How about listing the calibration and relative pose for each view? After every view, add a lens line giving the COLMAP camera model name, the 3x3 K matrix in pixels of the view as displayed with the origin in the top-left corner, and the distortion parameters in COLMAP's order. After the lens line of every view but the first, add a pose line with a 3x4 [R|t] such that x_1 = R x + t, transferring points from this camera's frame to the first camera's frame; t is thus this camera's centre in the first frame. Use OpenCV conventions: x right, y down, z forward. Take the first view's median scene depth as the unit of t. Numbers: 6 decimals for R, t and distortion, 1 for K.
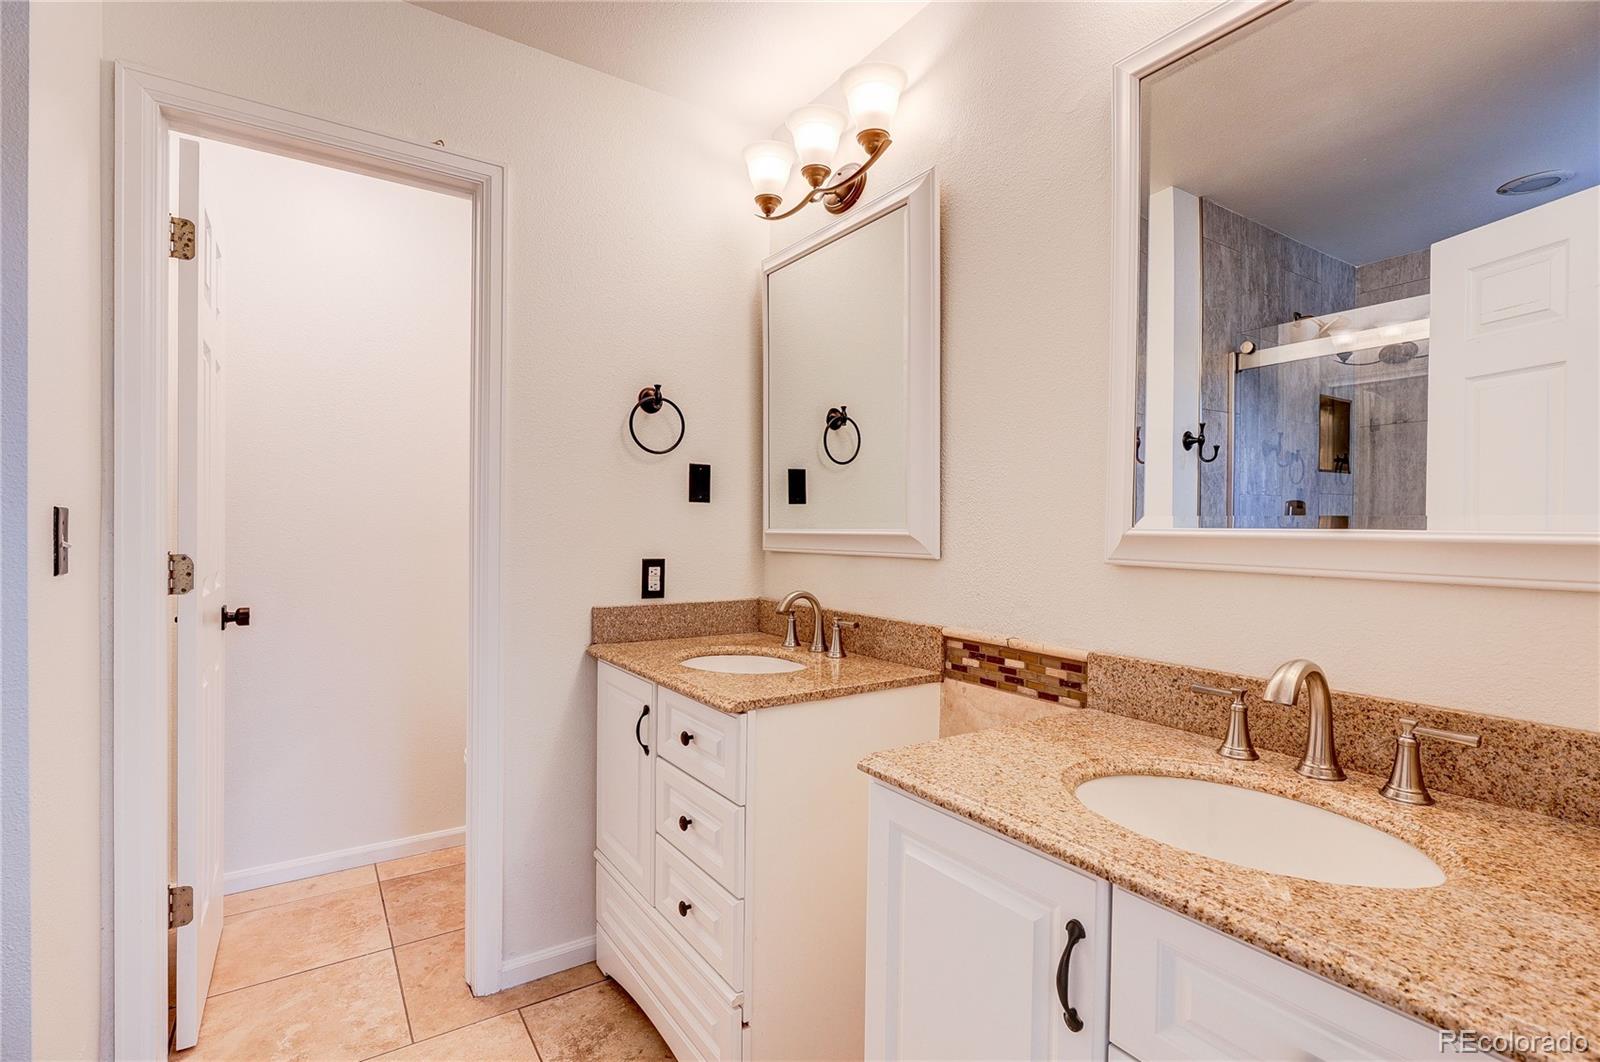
lens RADIAL K [[760.2, 0, 805.5], [0, 760.2, 524.1], [0, 0, 1]] dist [0.005047, 0.002107]
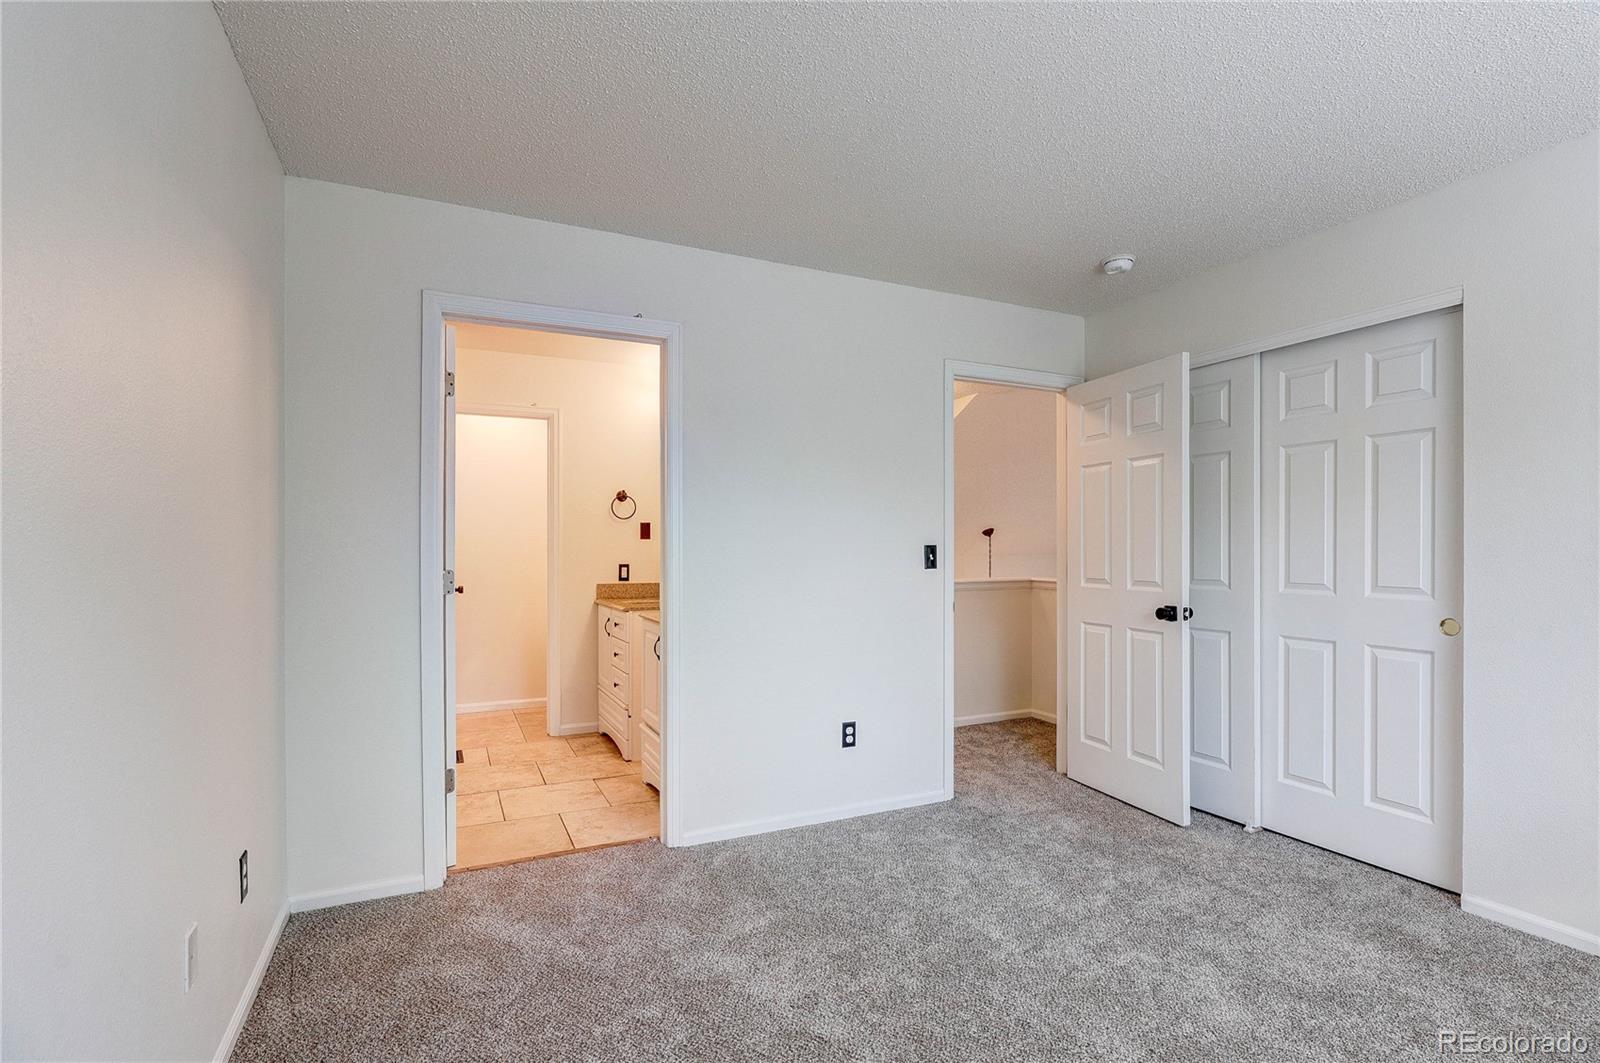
lens RADIAL K [[760.2, 0, 797.2], [0, 760.2, 544.2], [0, 0, 1]] dist [0.005047, 0.002107]
pose [[0.988248, -0.007051, -0.152694, 0.693926], [0.005661, 0.999938, -0.009540, 0.011037], [0.152752, 0.008564, 0.988227, -1.243182]]
